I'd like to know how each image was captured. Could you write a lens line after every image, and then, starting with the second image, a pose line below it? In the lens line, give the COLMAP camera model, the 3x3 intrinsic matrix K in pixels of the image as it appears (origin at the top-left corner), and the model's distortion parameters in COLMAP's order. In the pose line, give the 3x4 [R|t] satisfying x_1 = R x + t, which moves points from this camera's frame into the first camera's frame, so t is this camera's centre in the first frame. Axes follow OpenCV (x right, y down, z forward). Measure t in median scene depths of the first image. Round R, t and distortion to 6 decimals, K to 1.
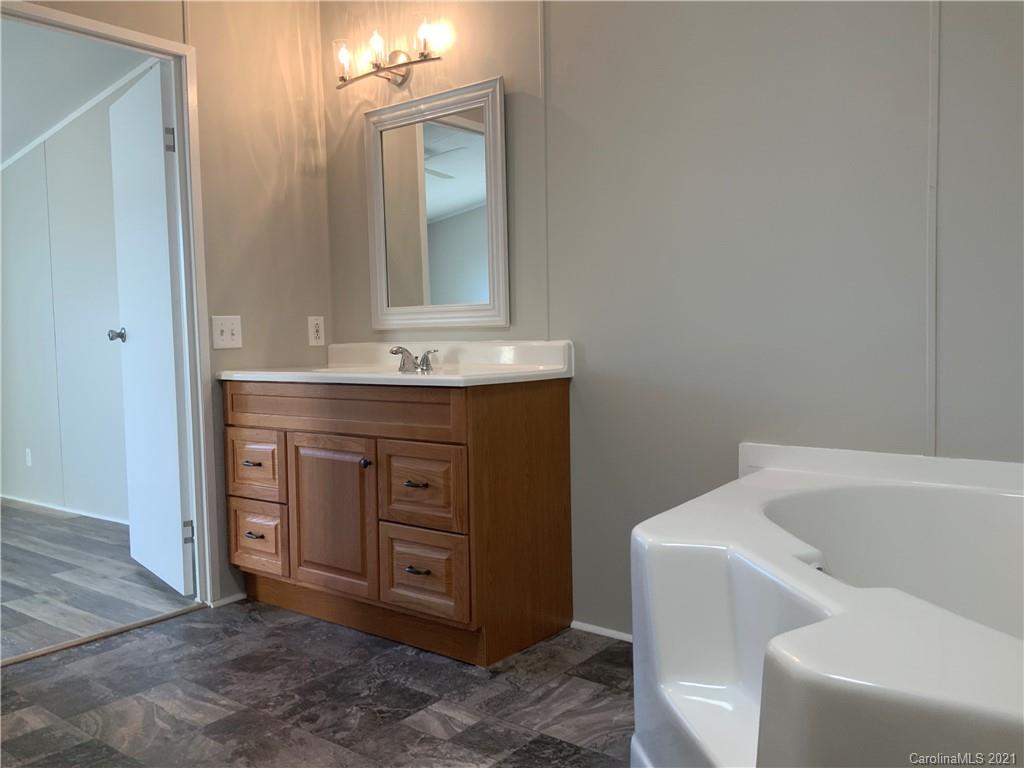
lens RADIAL K [[856.9, 0, 507.8], [0, 856.9, 384.3], [0, 0, 1]] dist [0.067755, -0.101260]
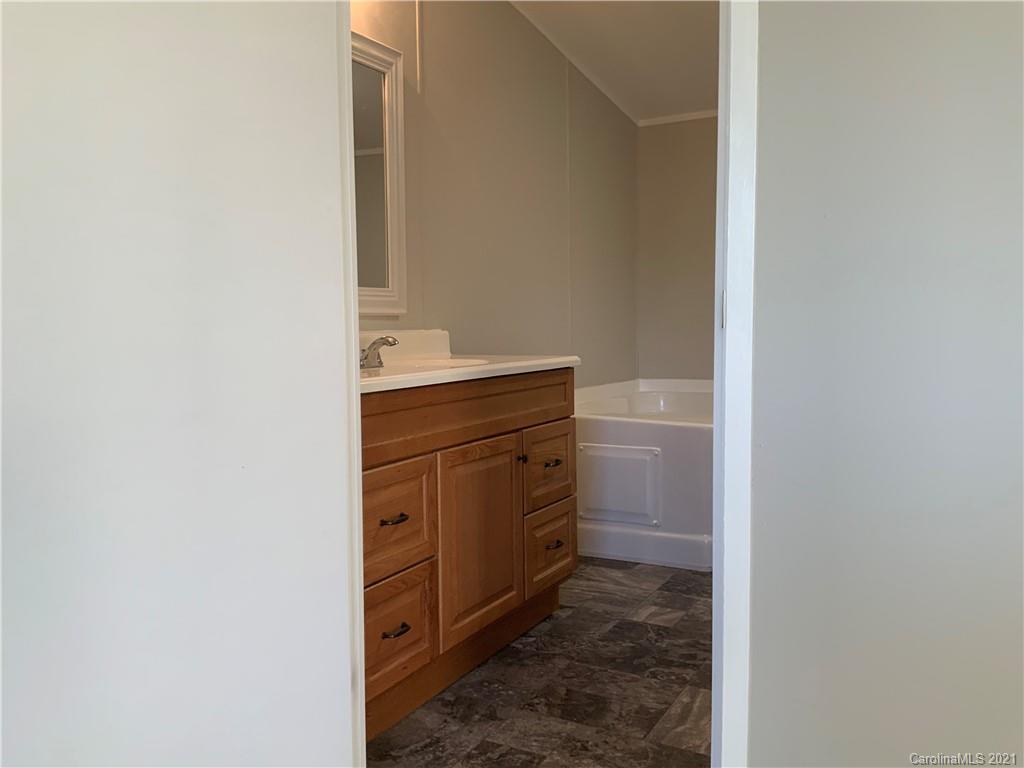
lens RADIAL K [[845.2, 0, 510.2], [0, 845.2, 380.7], [0, 0, 1]] dist [0.107306, -0.223959]
pose [[-0.169482, -0.052595, 0.984129, -1.186435], [0.071662, 0.995274, 0.065532, -0.059402], [-0.982924, 0.081631, -0.164912, 1.292783]]
